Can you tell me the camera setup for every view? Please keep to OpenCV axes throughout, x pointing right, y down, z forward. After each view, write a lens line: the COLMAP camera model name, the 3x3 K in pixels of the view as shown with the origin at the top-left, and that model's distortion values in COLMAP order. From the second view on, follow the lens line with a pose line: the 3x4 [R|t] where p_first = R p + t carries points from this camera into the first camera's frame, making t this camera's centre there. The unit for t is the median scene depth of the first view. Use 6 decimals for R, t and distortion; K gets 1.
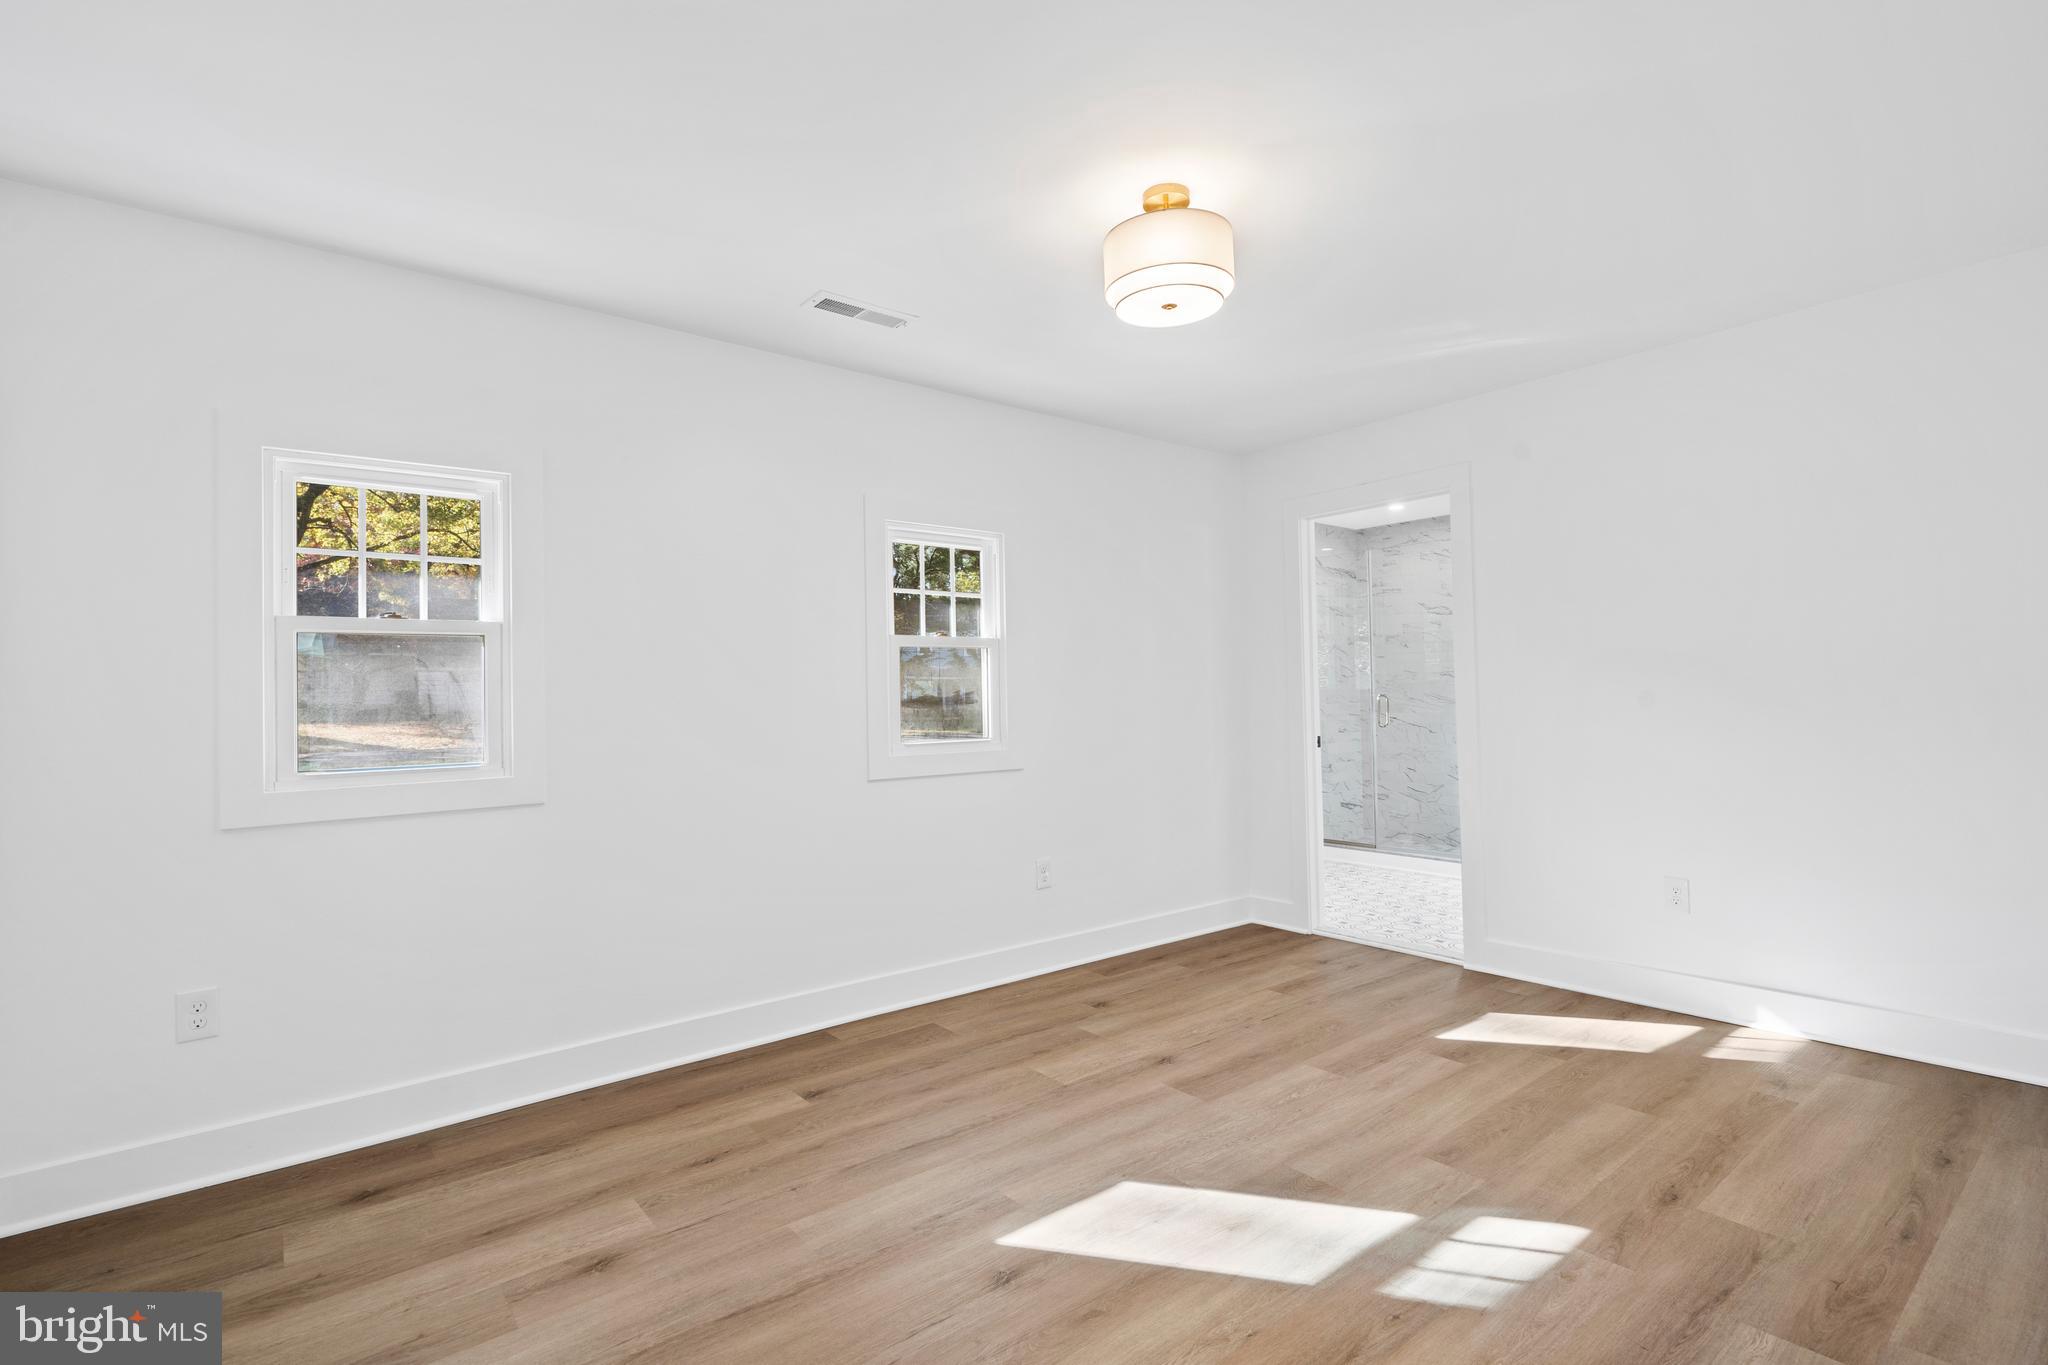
lens RADIAL K [[953.3, 0, 1024.7], [0, 953.3, 693.0], [0, 0, 1]] dist [0.000829, 0.000043]
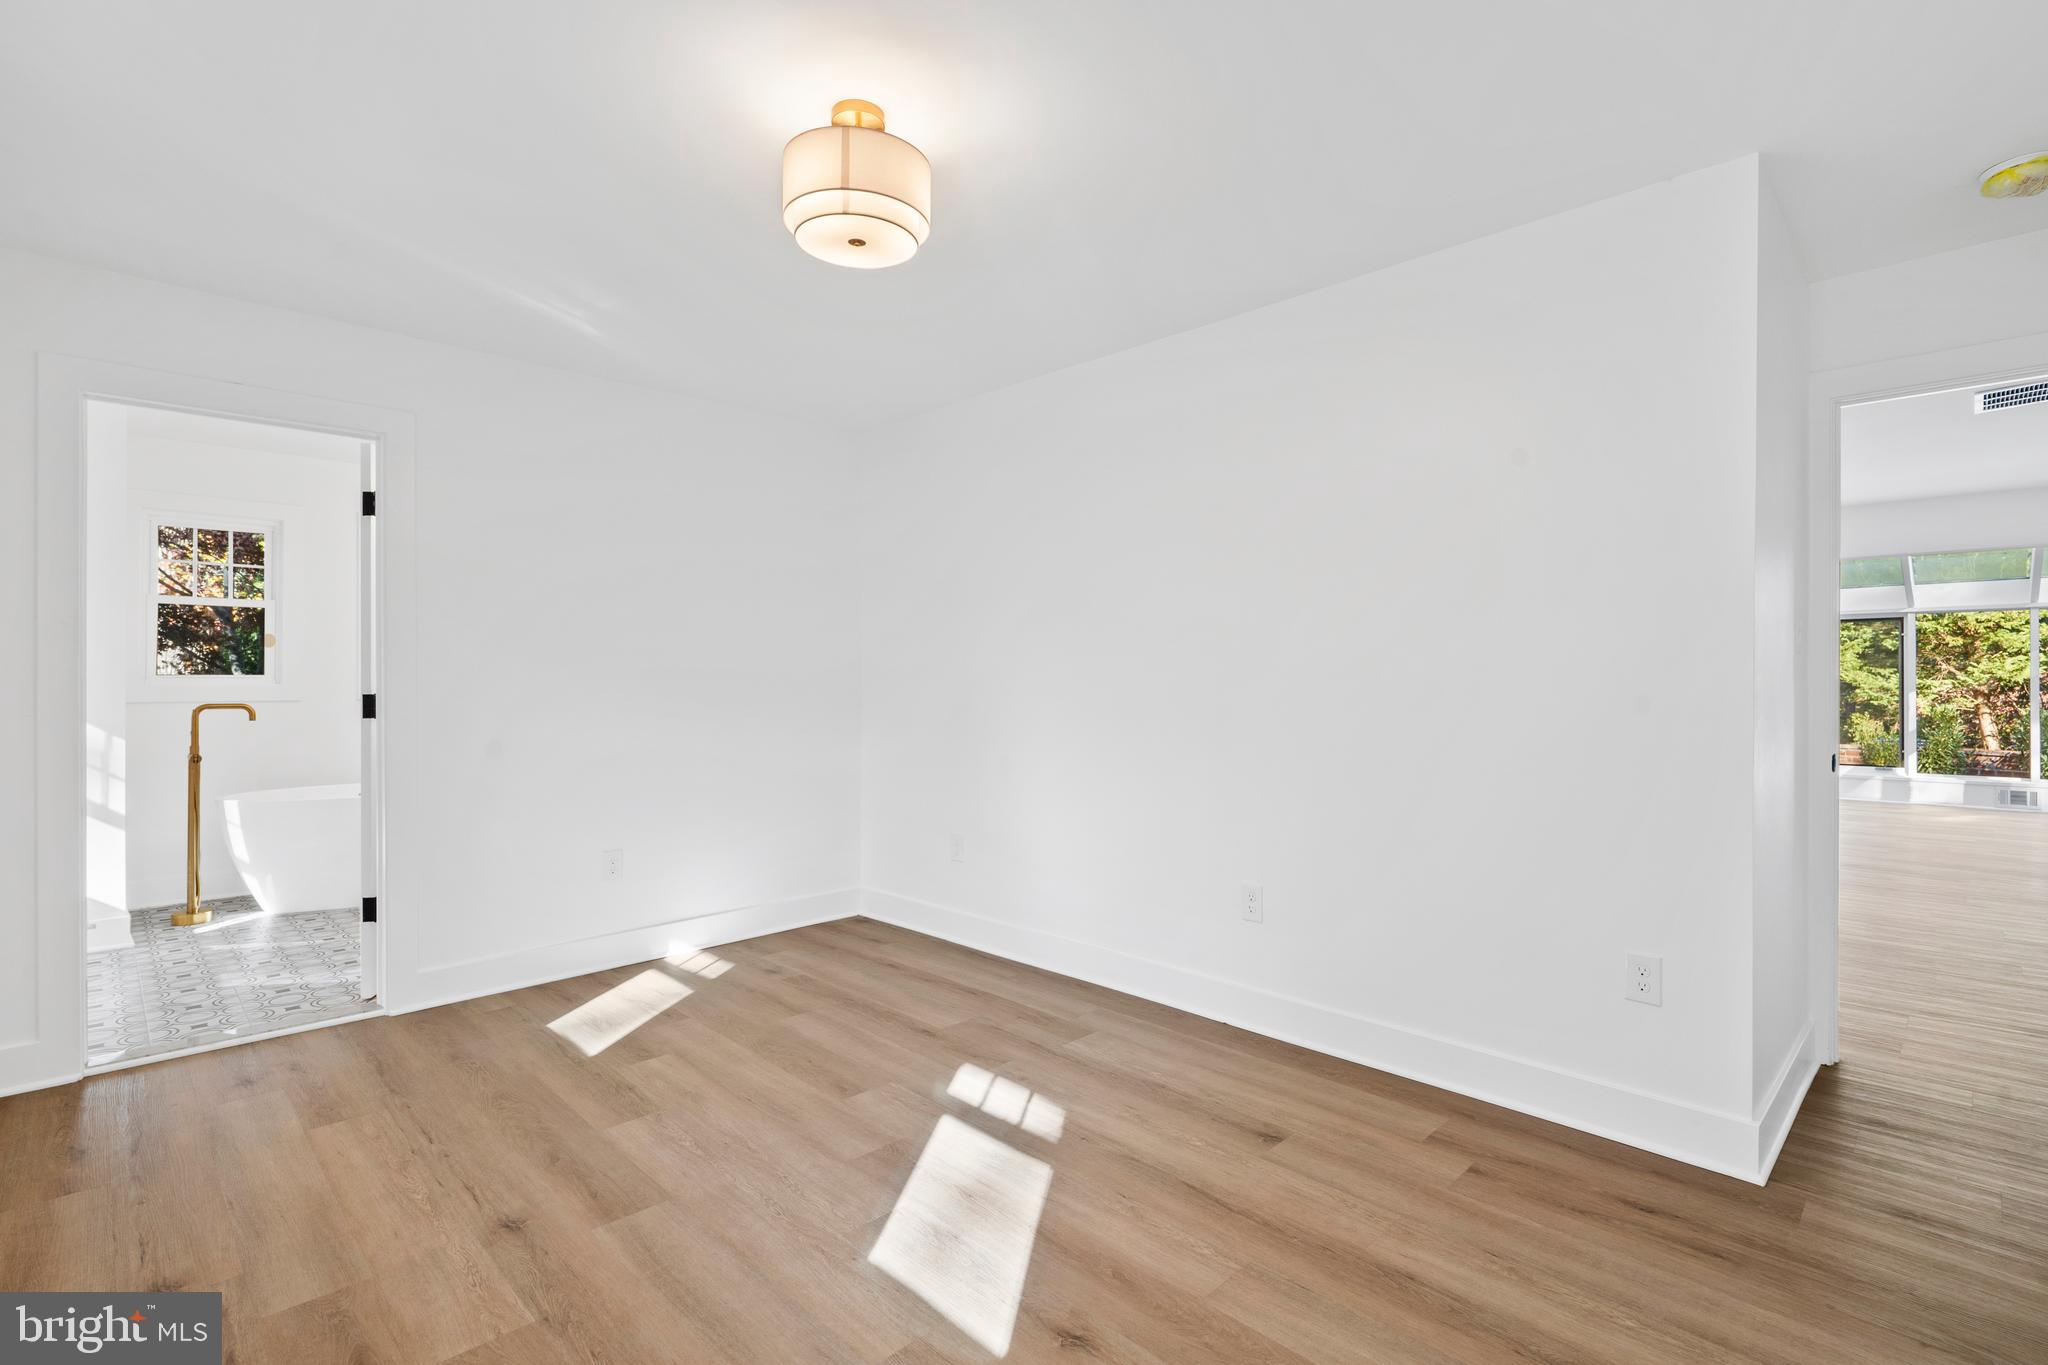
lens RADIAL K [[953.3, 0, 1023.8], [0, 953.3, 679.9], [0, 0, 1]] dist [0.000829, 0.000043]
pose [[-0.105550, 0.018818, 0.994236, -0.618099], [-0.005027, 0.999798, -0.019457, 0.013083], [-0.994401, -0.007052, -0.105434, 0.778897]]
